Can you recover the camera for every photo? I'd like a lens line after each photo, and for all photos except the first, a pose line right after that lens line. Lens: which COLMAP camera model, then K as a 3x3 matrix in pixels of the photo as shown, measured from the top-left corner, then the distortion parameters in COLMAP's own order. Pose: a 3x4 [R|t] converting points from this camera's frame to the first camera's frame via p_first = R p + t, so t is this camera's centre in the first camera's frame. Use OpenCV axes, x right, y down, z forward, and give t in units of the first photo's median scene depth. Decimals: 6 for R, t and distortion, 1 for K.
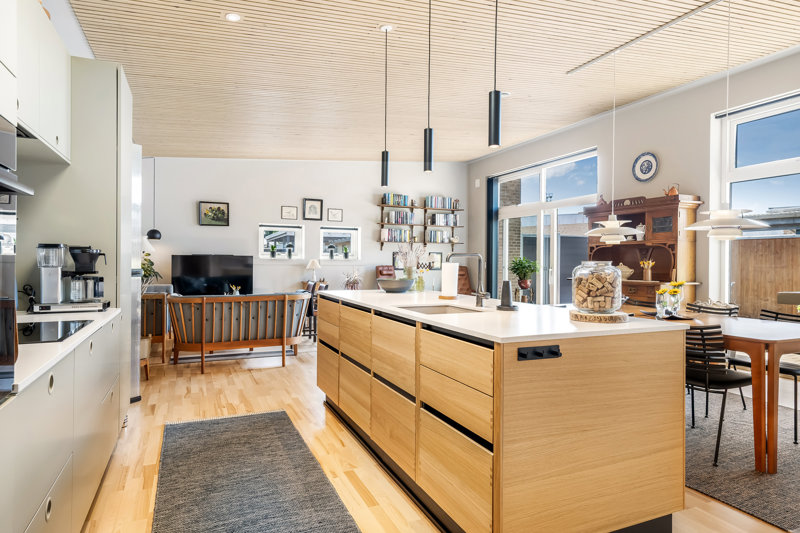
lens RADIAL K [[473.6, 0, 400.0], [0, 473.6, 258.6], [0, 0, 1]] dist [0.001513, 0.000113]
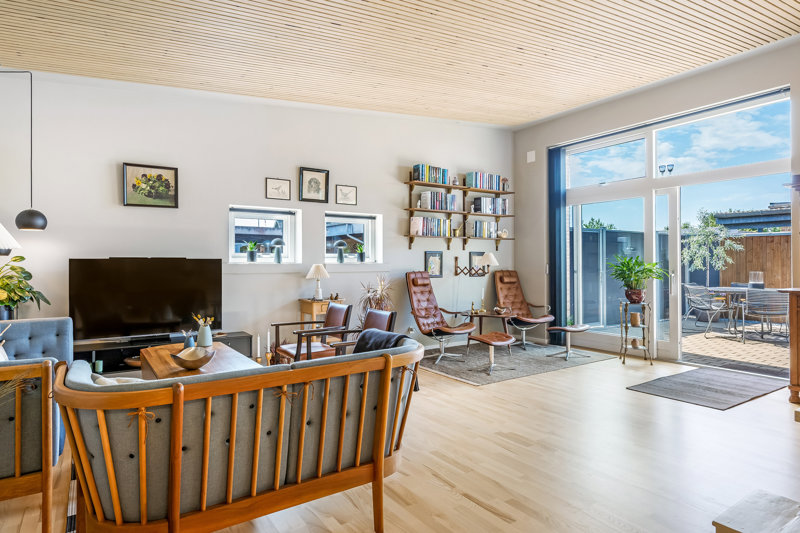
lens RADIAL K [[467.1, 0, 399.7], [0, 467.1, 260.6], [0, 0, 1]] dist [0.001474, 0.001209]
pose [[0.986391, -0.010878, 0.164057, -0.166786], [0.010984, 0.999940, 0.000262, -0.001360], [-0.164050, 0.001543, 0.986451, 0.347364]]
